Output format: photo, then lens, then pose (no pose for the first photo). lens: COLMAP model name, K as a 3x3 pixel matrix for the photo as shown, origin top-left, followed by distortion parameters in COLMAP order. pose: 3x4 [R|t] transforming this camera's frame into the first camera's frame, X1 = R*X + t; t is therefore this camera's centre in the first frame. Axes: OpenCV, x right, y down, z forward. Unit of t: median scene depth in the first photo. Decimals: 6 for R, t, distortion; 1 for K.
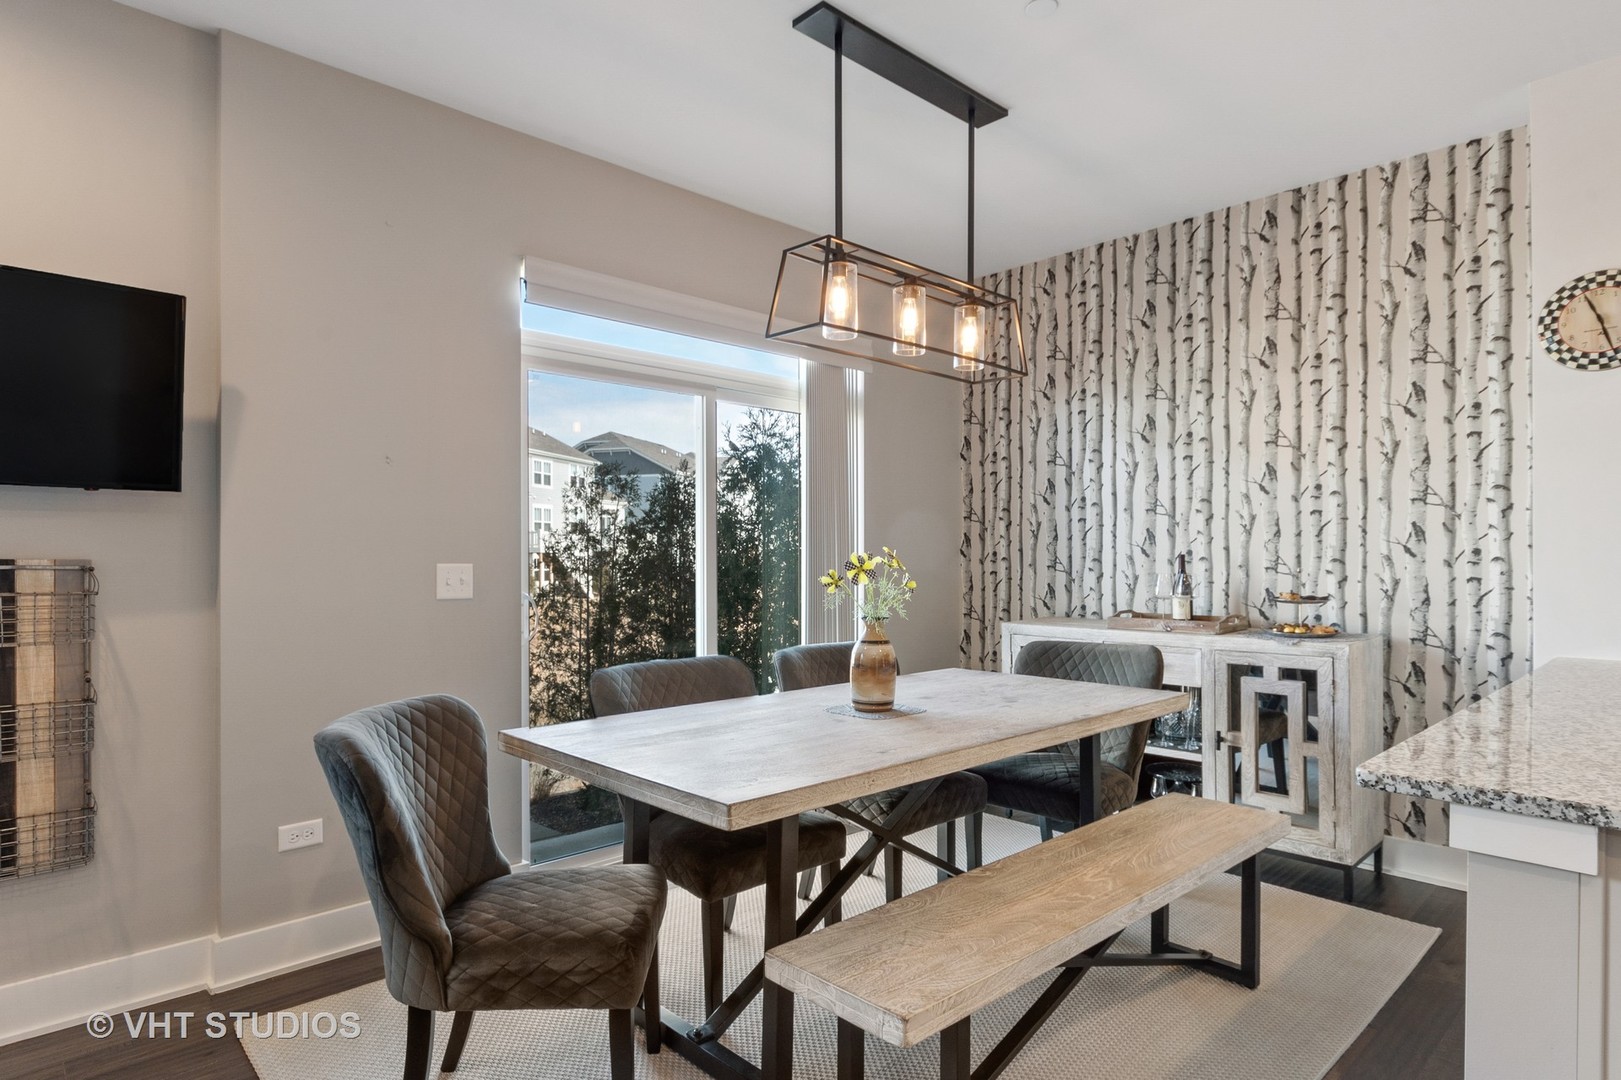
lens RADIAL K [[891.1, 0, 807.4], [0, 891.1, 559.7], [0, 0, 1]] dist [-0.000101, -0.003255]
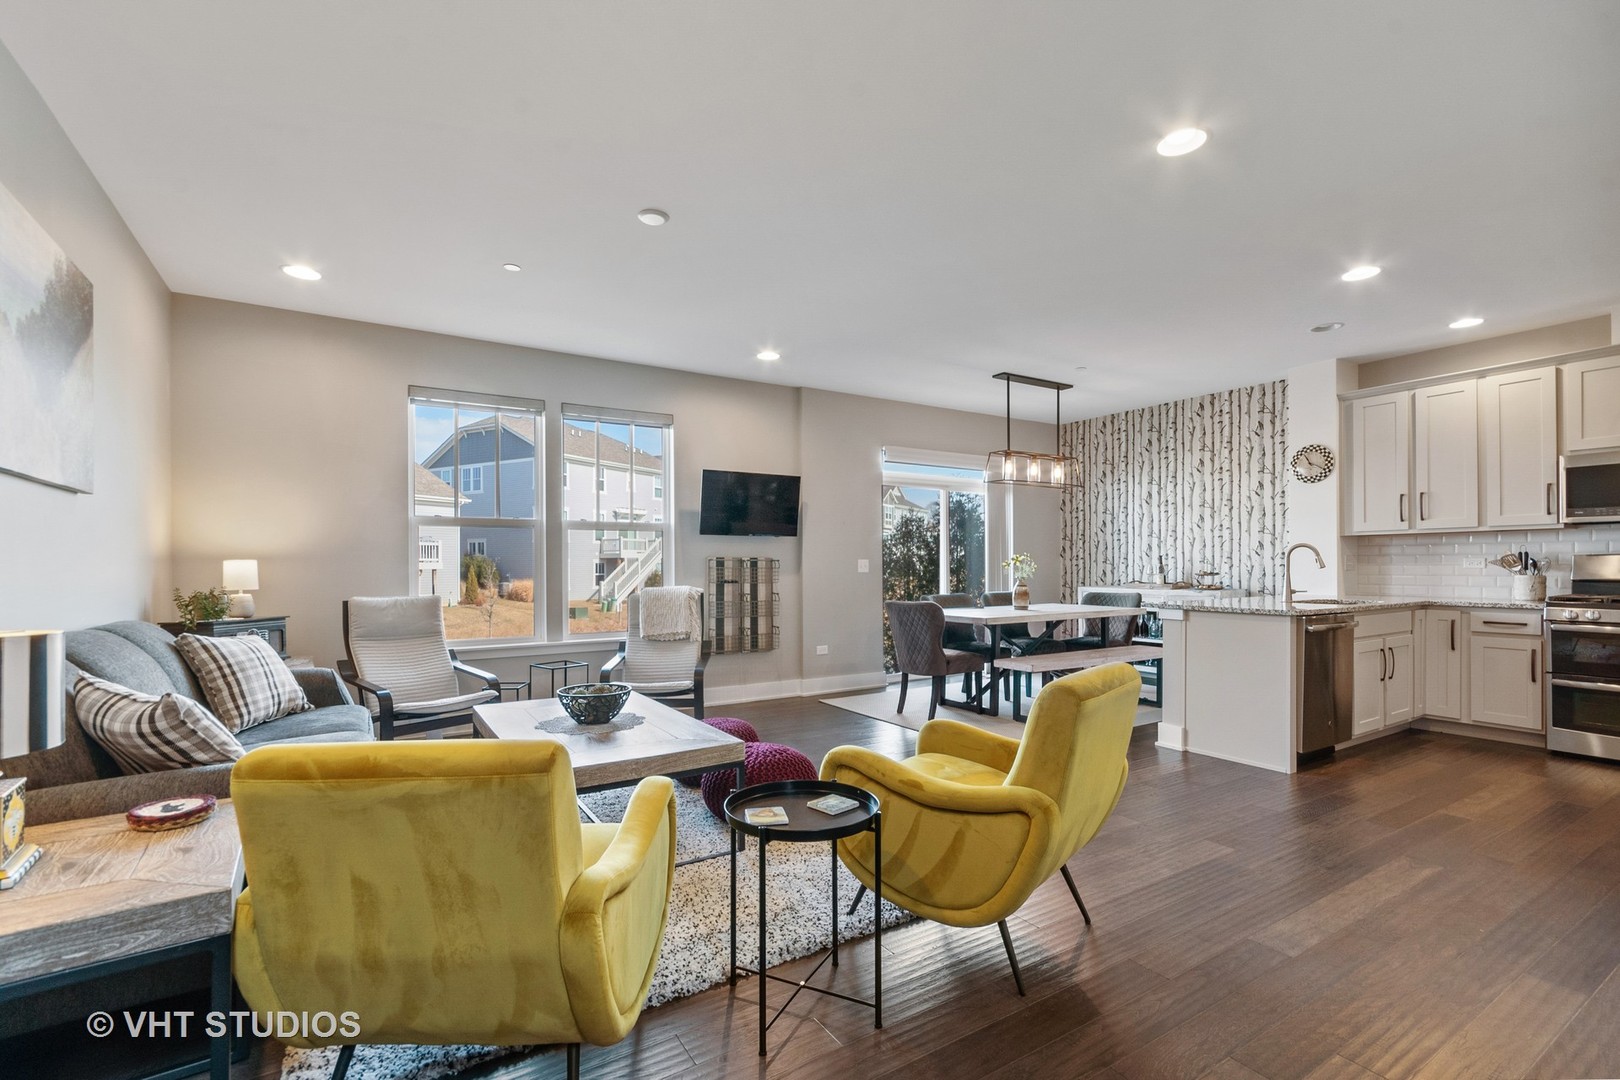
lens RADIAL K [[716.2, 0, 806.9], [0, 716.2, 563.7], [0, 0, 1]] dist [0.004245, 0.002959]
pose [[0.980847, -0.002413, -0.194766, -0.115310], [0.002183, 0.999997, -0.001393, 0.017164], [0.194769, 0.000941, 0.980849, -1.055574]]
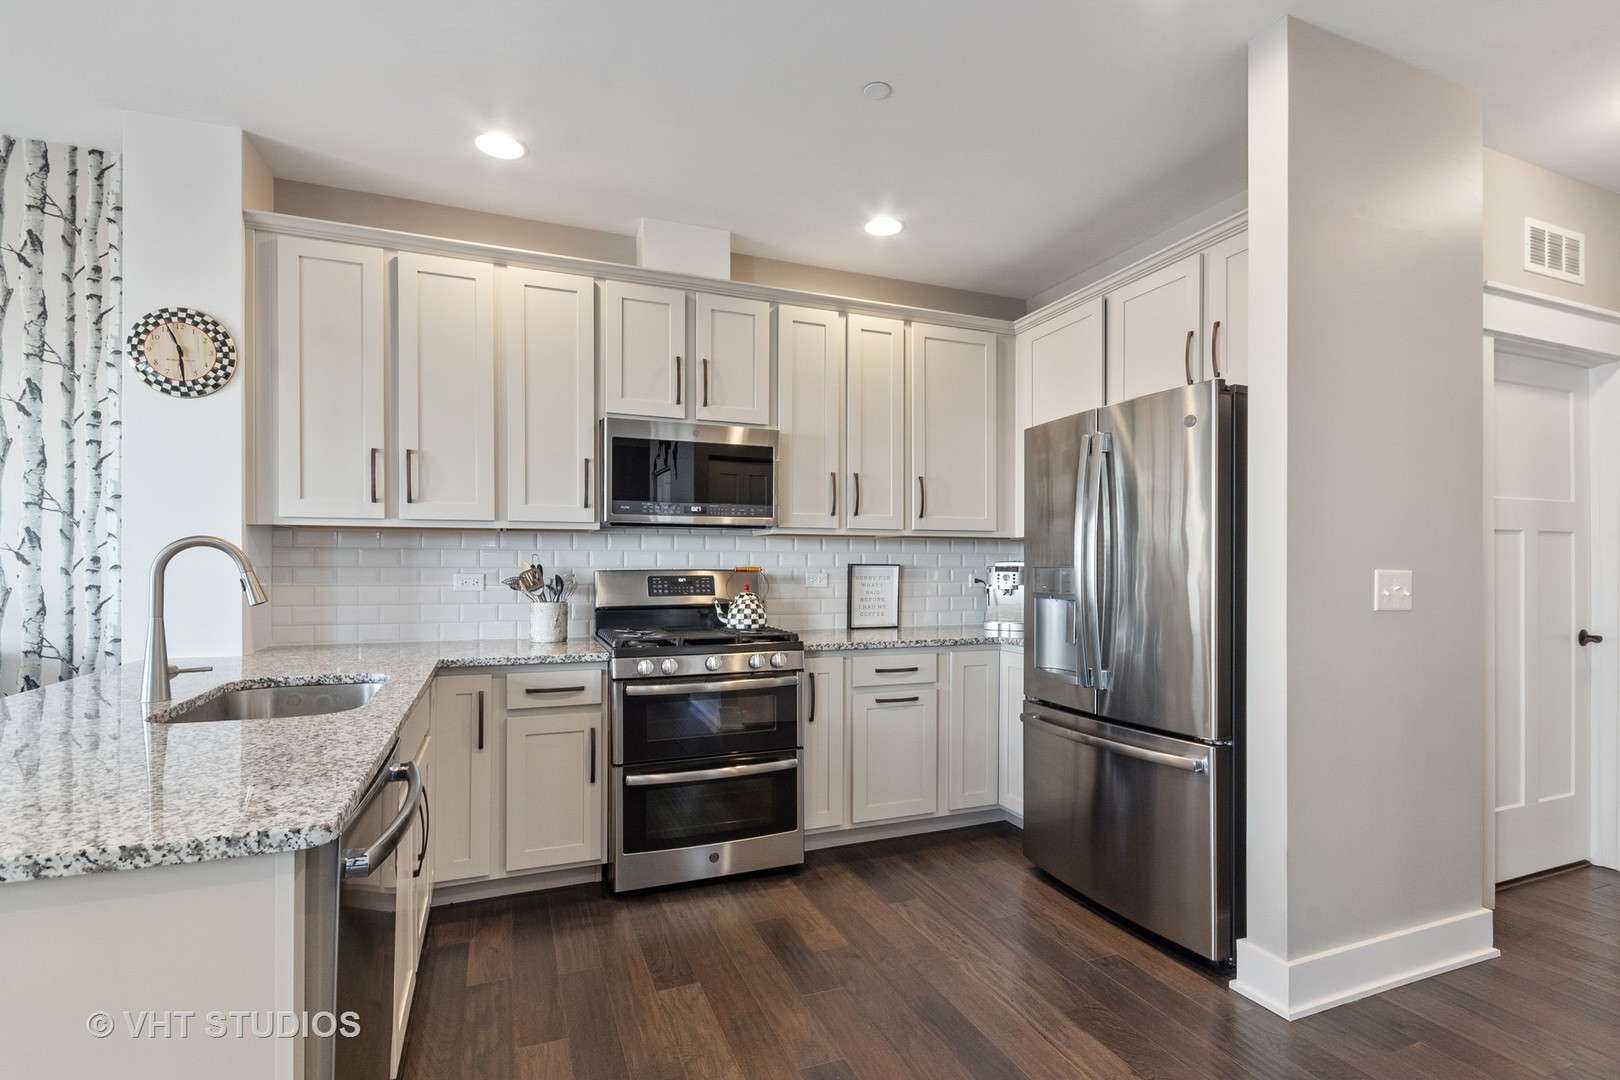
lens RADIAL K [[742.9, 0, 823.2], [0, 742.9, 569.6], [0, 0, 1]] dist [-0.004162, -0.001758]
pose [[0.357723, 0.000250, 0.933828, 0.247966], [-0.002258, 0.999997, 0.000597, -0.000129], [-0.933825, -0.002322, 0.357722, -0.062851]]
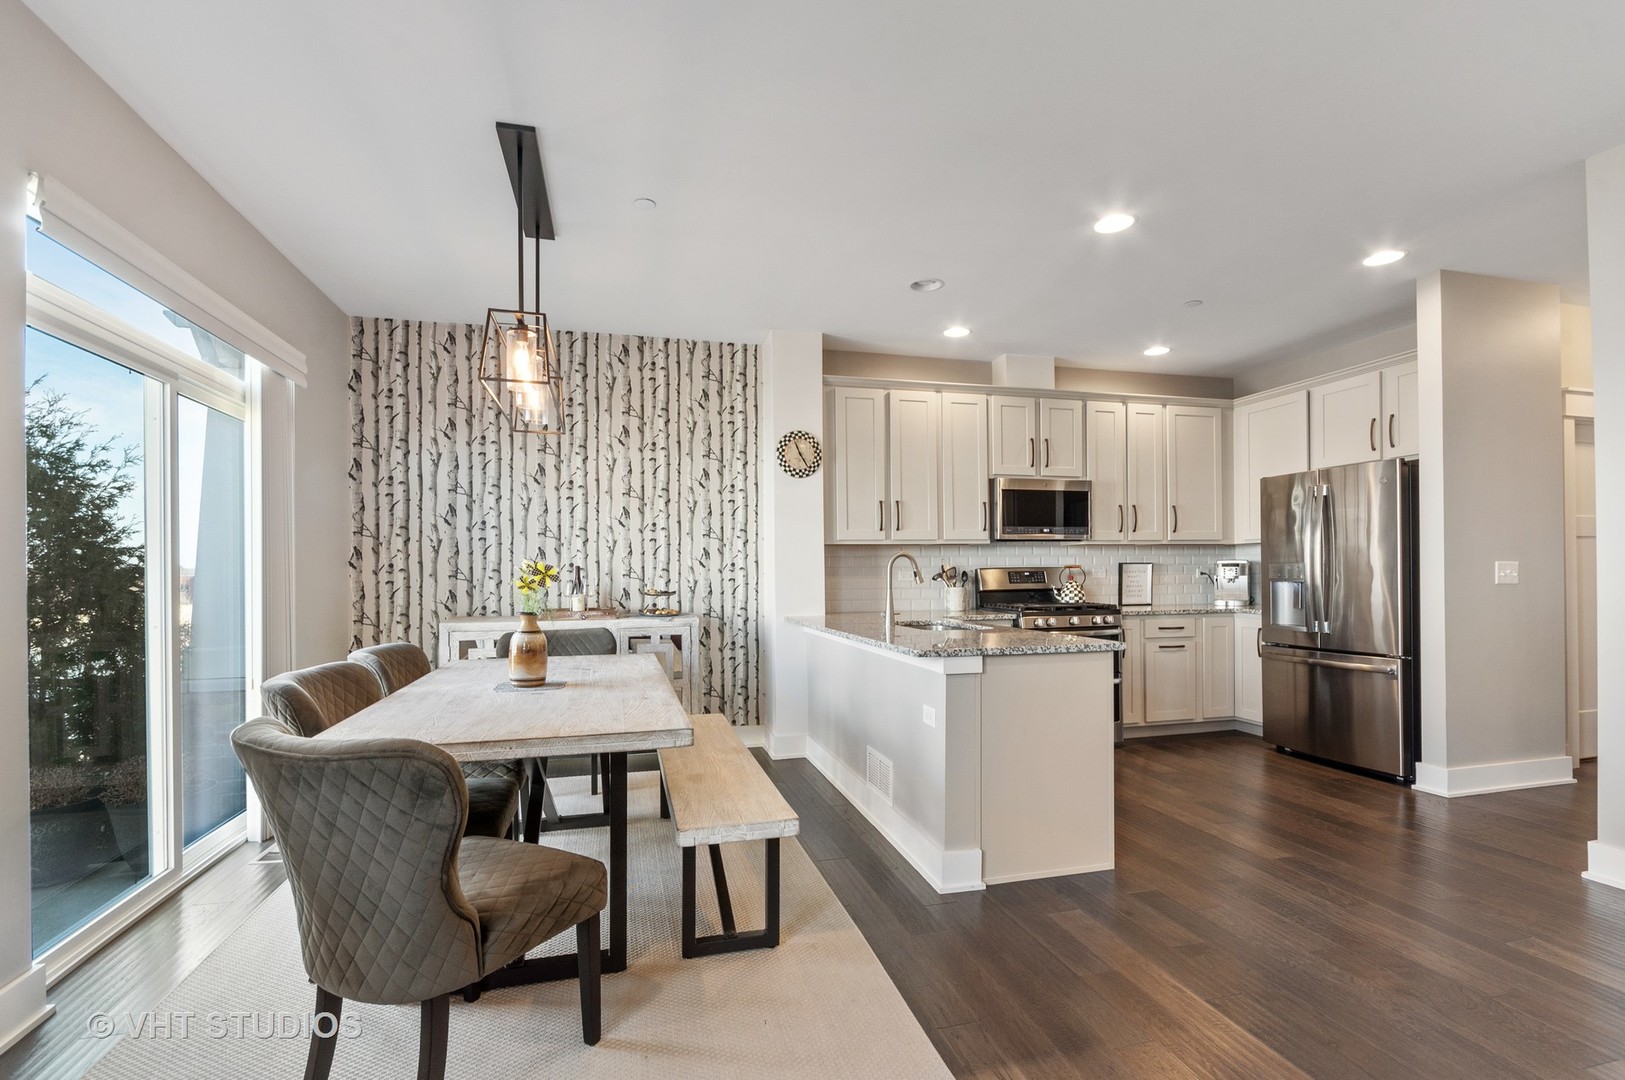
lens RADIAL K [[745.1, 0, 808.8], [0, 745.1, 568.0], [0, 0, 1]] dist [-0.004162, -0.001758]
pose [[0.476573, 0.001223, 0.879134, -0.506508], [0.007131, 0.999961, -0.005256, 0.007142], [-0.879106, 0.008774, 0.476545, 0.110889]]
